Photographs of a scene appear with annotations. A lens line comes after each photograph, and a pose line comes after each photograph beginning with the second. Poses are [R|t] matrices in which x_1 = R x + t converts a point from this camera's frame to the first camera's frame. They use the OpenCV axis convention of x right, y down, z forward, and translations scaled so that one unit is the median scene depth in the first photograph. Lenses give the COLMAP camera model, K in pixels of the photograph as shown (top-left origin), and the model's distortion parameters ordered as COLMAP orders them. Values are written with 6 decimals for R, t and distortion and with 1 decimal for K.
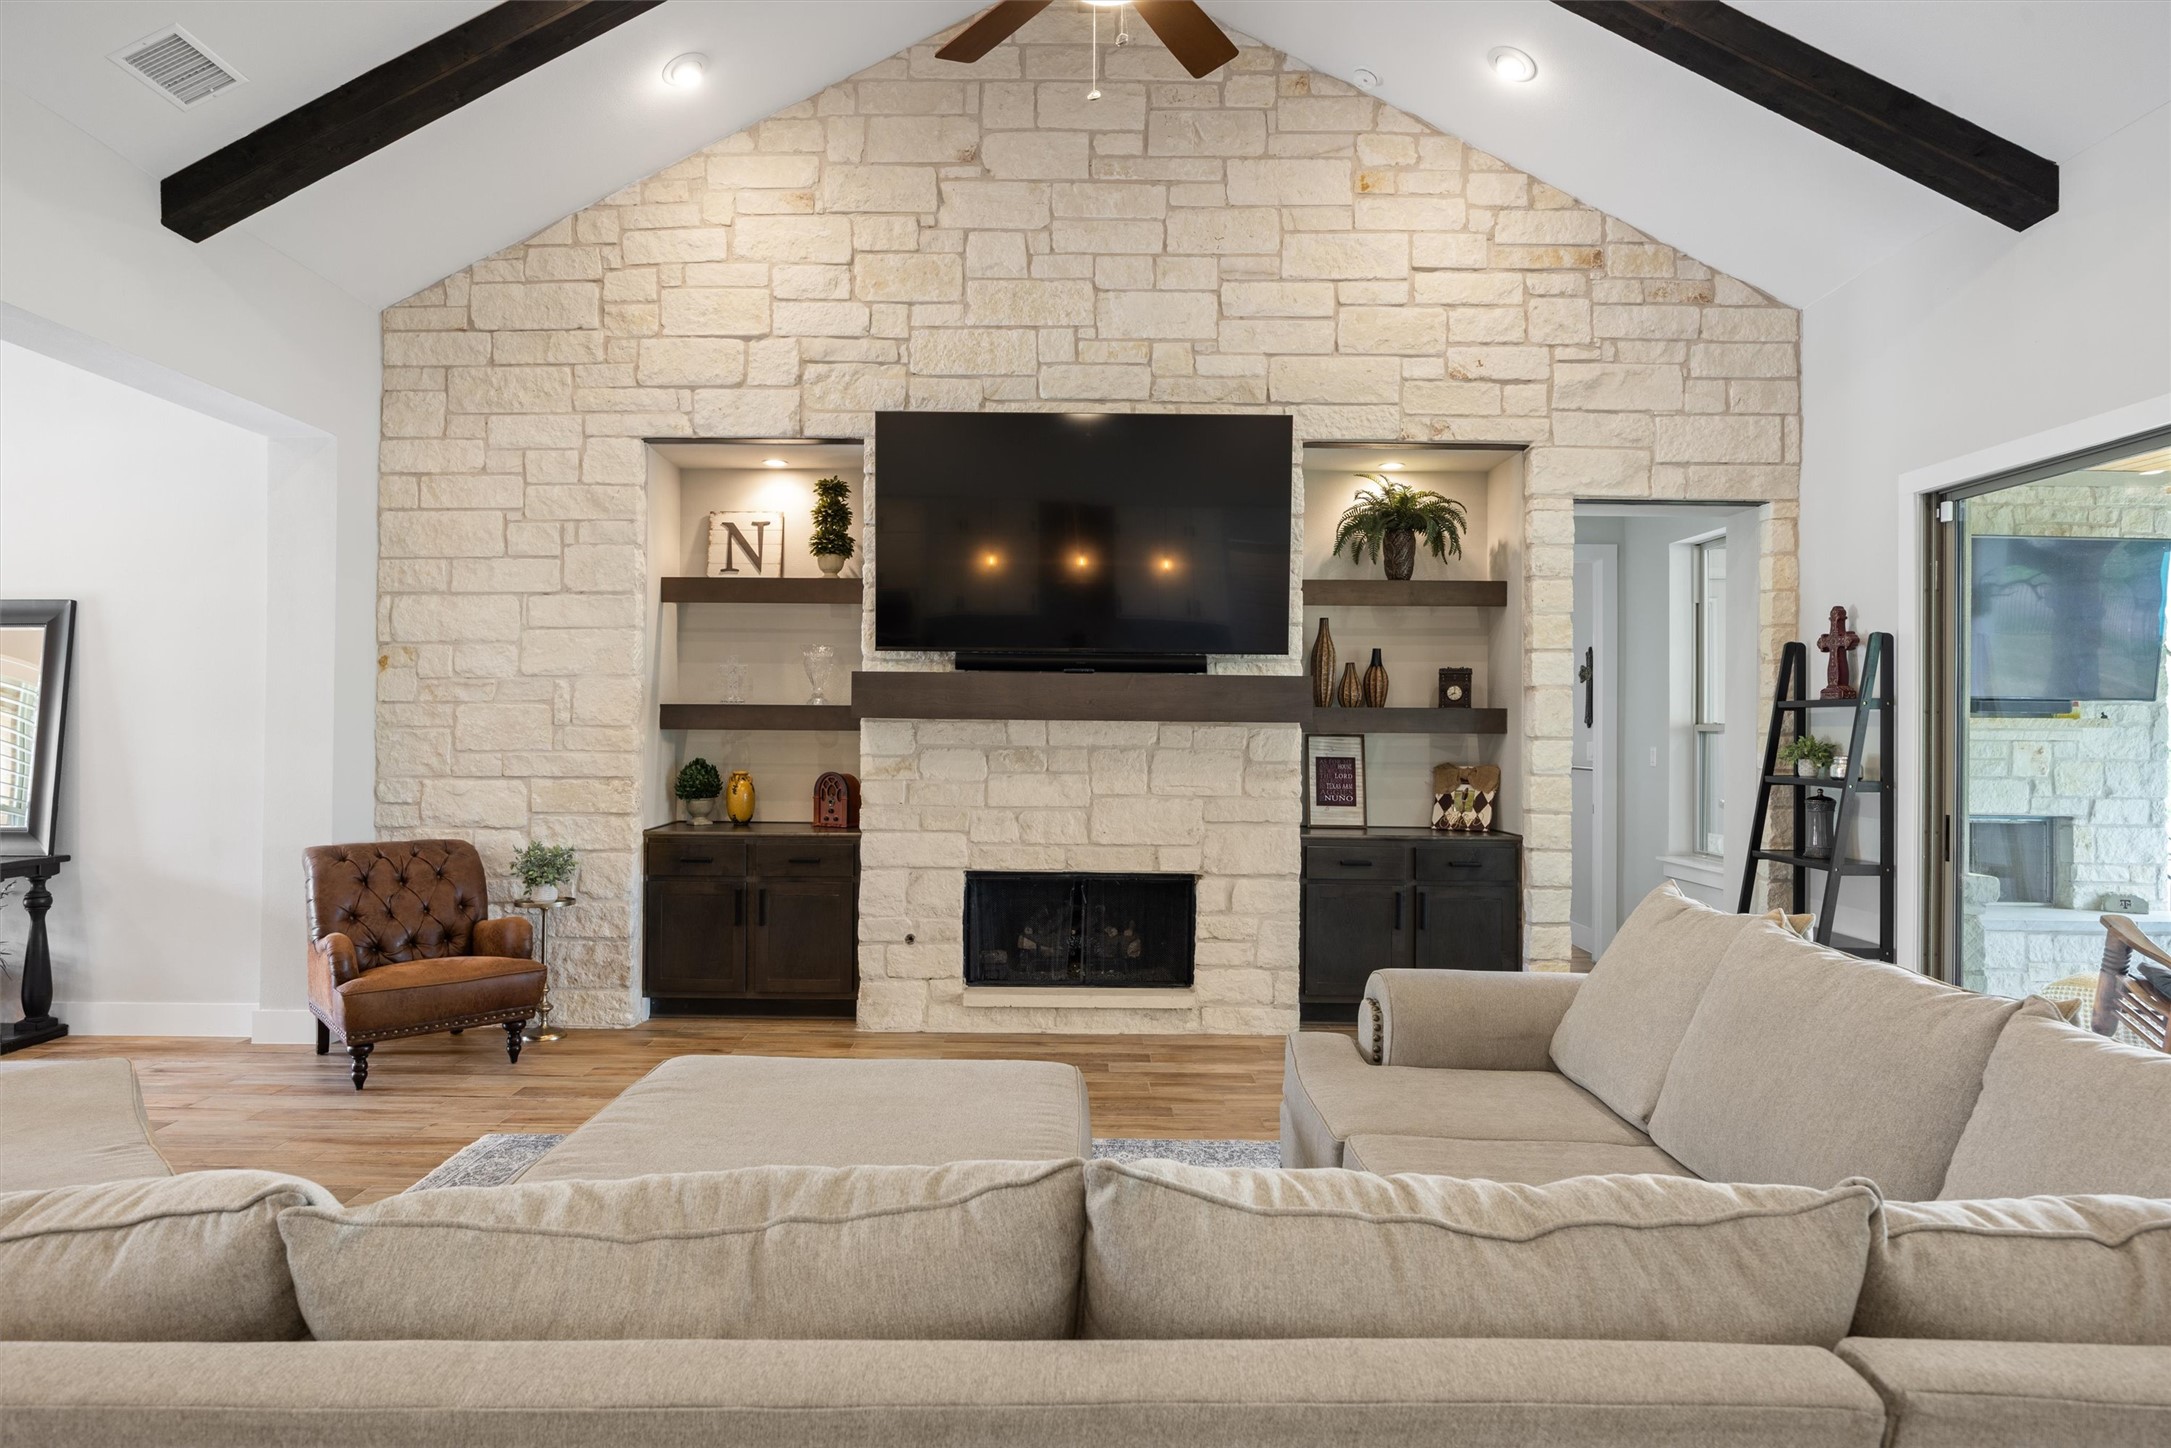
lens RADIAL K [[1277.0, 0, 1080.8], [0, 1277.0, 710.2], [0, 0, 1]] dist [-0.013304, 0.011200]
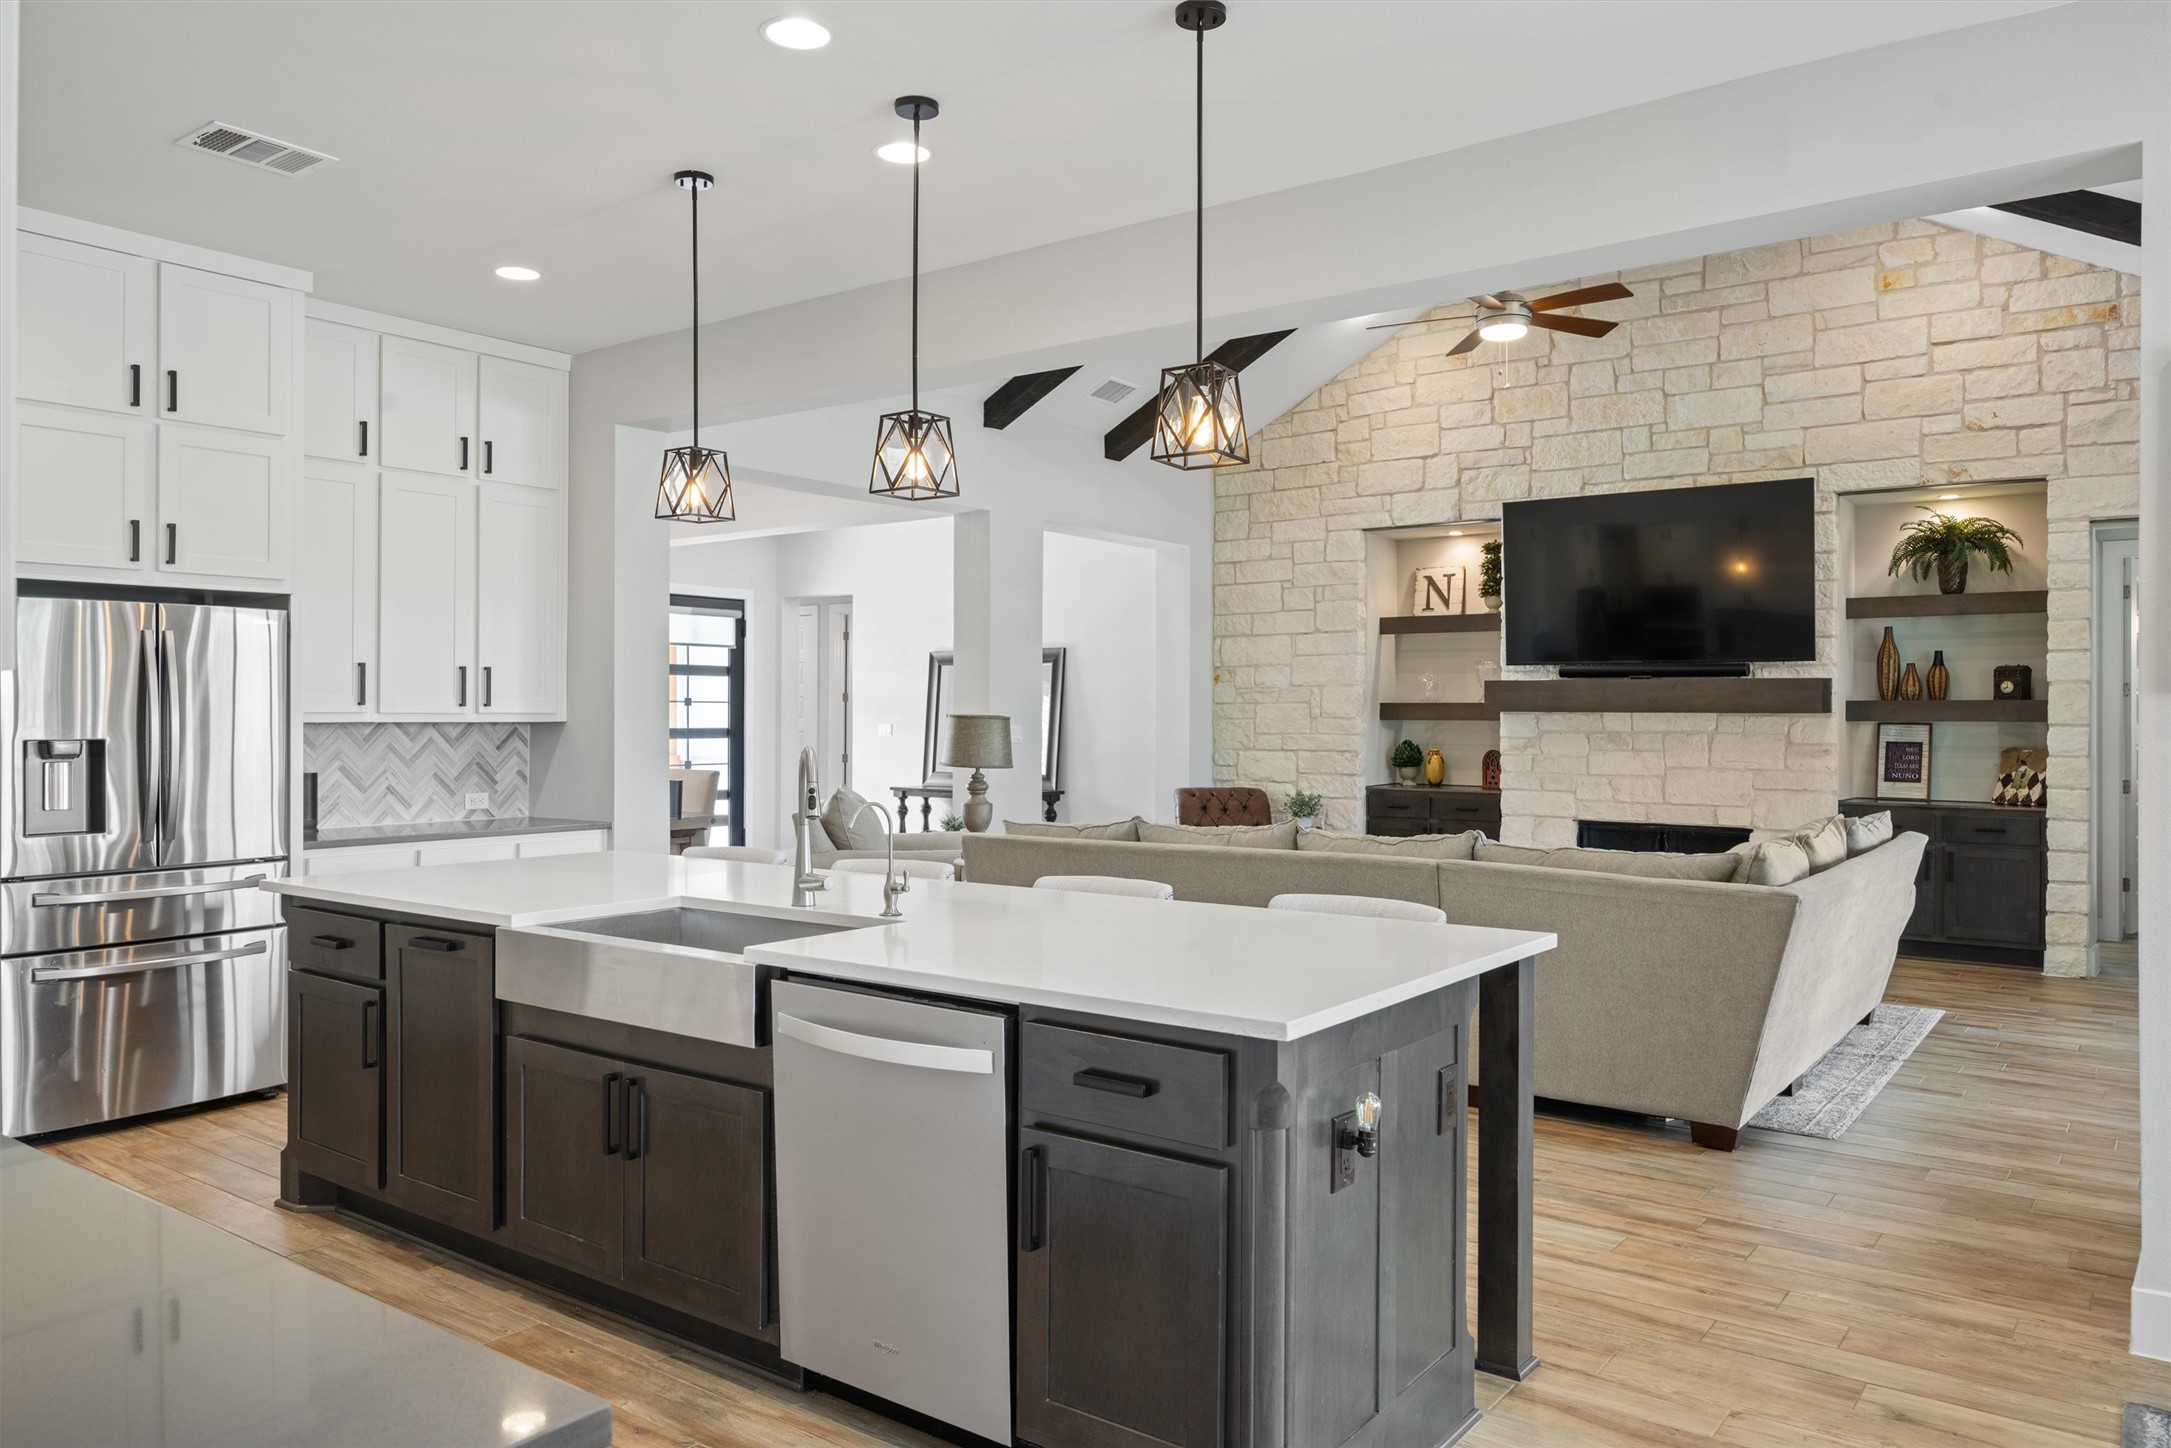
lens RADIAL K [[1505.8, 0, 1087.0], [0, 1505.8, 717.8], [0, 0, 1]] dist [-0.002002, -0.000476]
pose [[0.808305, -0.003487, -0.588754, 0.455710], [0.008965, 0.999939, 0.006385, -0.002020], [0.588696, -0.010439, 0.808287, -0.661209]]
